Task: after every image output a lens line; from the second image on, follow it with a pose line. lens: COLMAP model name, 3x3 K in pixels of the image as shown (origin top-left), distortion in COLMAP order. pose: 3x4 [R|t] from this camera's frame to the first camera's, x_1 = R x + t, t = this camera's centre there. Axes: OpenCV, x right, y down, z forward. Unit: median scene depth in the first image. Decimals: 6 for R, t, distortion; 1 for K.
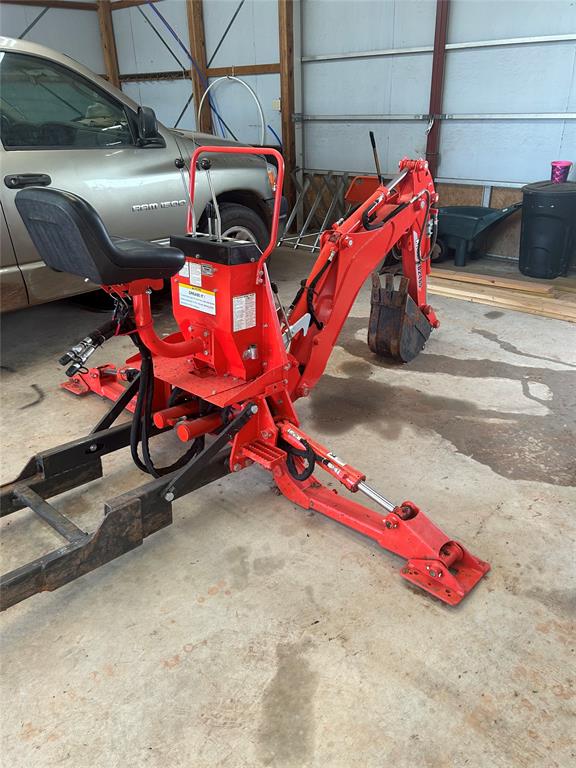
lens RADIAL K [[576.9, 0, 288.0], [0, 576.9, 384.0], [0, 0, 1]] dist [0.000159, -0.002688]
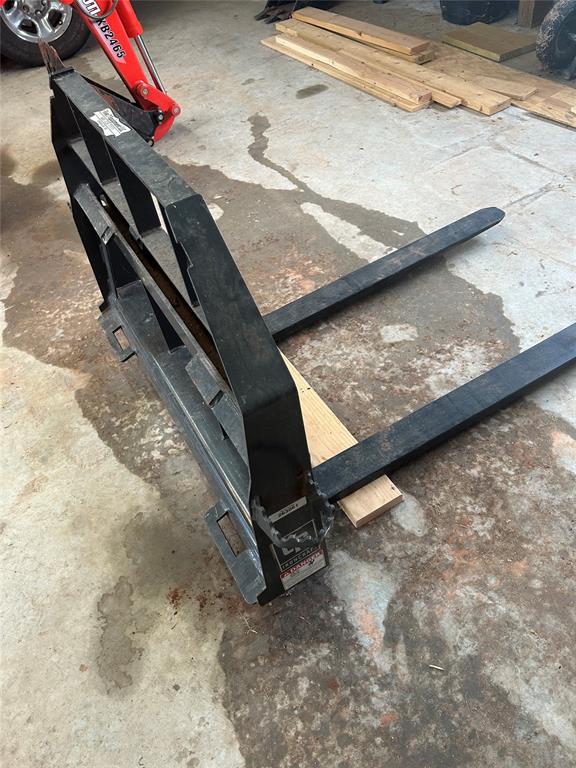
lens RADIAL K [[576.9, 0, 288.0], [0, 576.9, 384.0], [0, 0, 1]] dist [0.000159, -0.002688]
pose [[0.957779, 0.140272, -0.250966, 0.565306], [-0.027964, 0.914217, 0.404258, -0.074790], [0.286144, -0.380172, 0.879540, 0.207140]]
